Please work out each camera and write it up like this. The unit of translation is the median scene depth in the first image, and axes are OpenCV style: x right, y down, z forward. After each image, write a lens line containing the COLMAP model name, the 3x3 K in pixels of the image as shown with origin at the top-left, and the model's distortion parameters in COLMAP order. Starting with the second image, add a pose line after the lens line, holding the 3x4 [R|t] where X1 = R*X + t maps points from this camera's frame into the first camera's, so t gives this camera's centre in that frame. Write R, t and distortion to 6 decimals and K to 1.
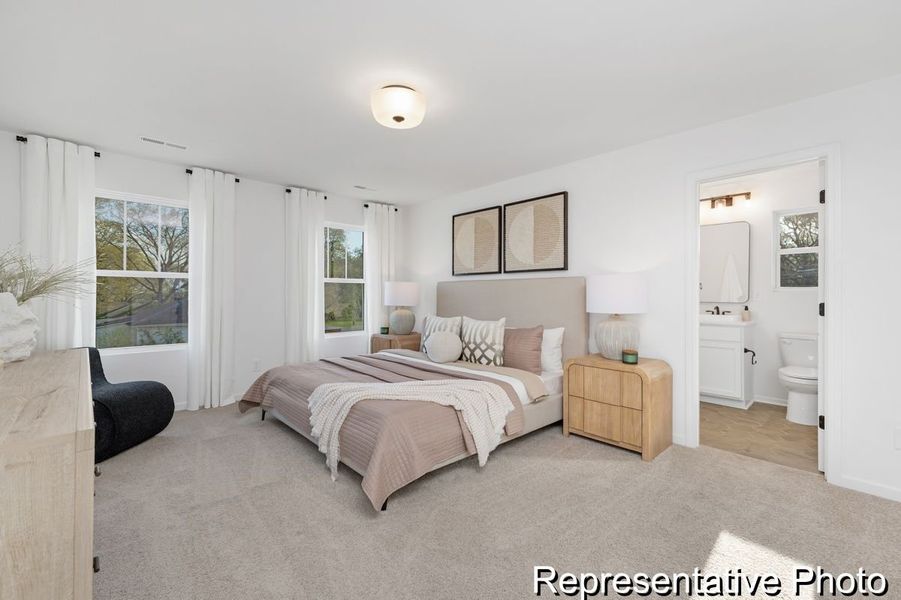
lens RADIAL K [[386.8, 0, 451.3], [0, 386.8, 290.6], [0, 0, 1]] dist [-0.000260, 0.000156]
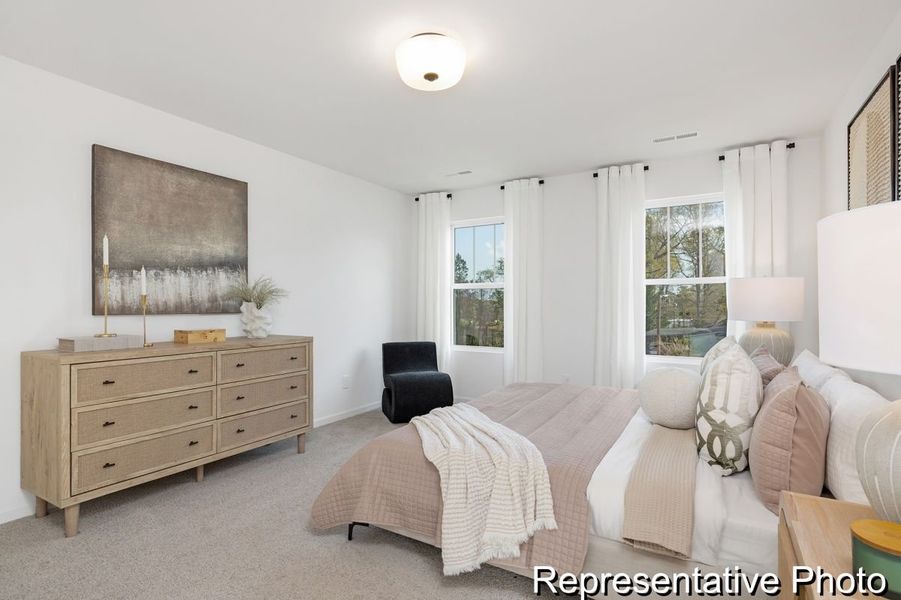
lens RADIAL K [[461.9, 0, 450.5], [0, 461.9, 300.0], [0, 0, 1]] dist [0.059465, 0.000044]
pose [[0.297400, -0.009130, -0.954709, 0.405103], [0.013020, 0.999900, -0.005506, 0.006209], [0.954664, -0.010792, 0.297489, 0.390790]]
